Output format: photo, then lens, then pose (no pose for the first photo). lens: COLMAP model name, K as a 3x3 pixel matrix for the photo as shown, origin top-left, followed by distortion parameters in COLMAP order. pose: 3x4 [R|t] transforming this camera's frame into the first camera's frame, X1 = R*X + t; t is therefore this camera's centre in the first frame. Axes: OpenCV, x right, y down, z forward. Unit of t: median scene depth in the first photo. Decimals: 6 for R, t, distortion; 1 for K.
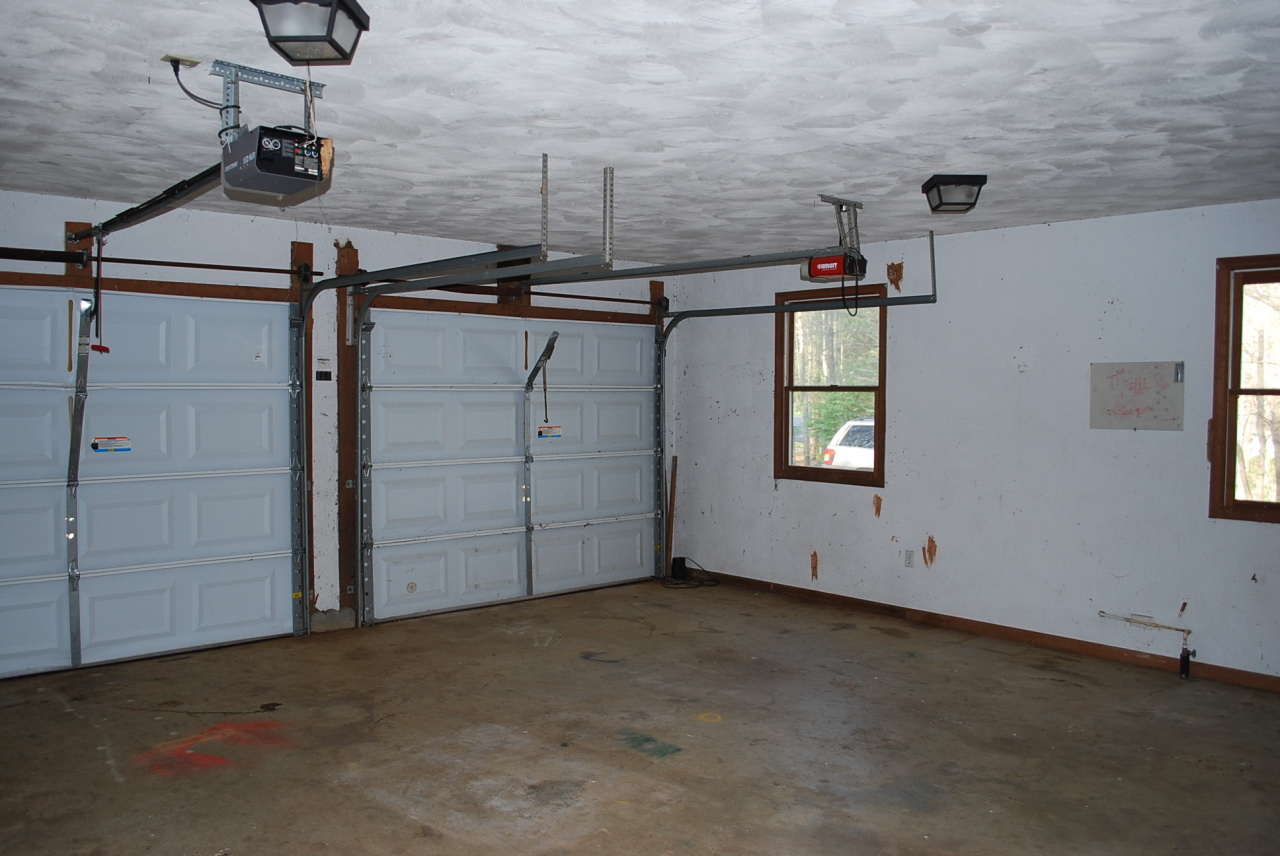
lens RADIAL K [[1009.8, 0, 628.3], [0, 1009.8, 428.2], [0, 0, 1]] dist [-0.070369, -0.005608]
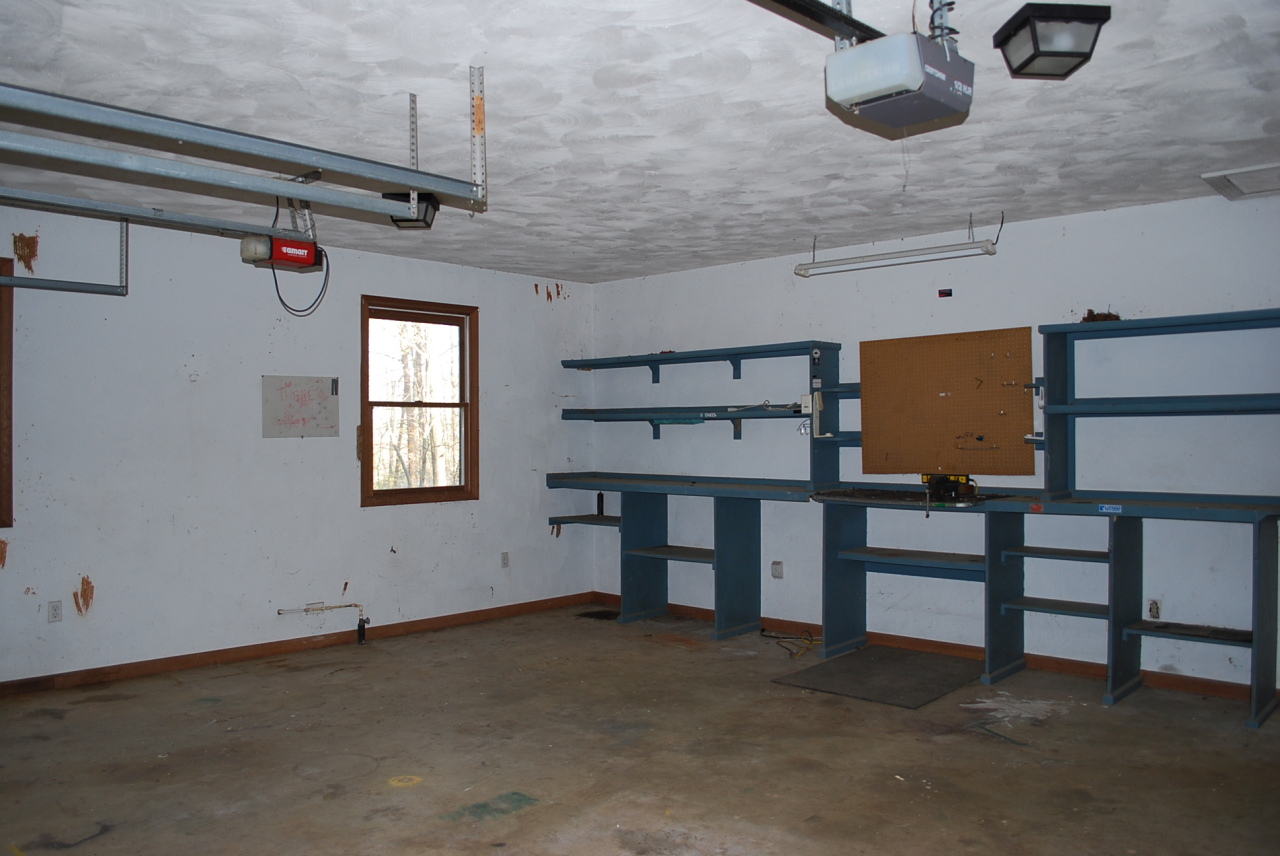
lens RADIAL K [[1009.8, 0, 630.0], [0, 1009.8, 426.9], [0, 0, 1]] dist [-0.070369, -0.005608]
pose [[-0.076363, -0.005060, 0.997067, -0.906006], [0.039576, 0.999184, 0.008102, -0.006601], [-0.996294, 0.040079, -0.076100, 1.031399]]
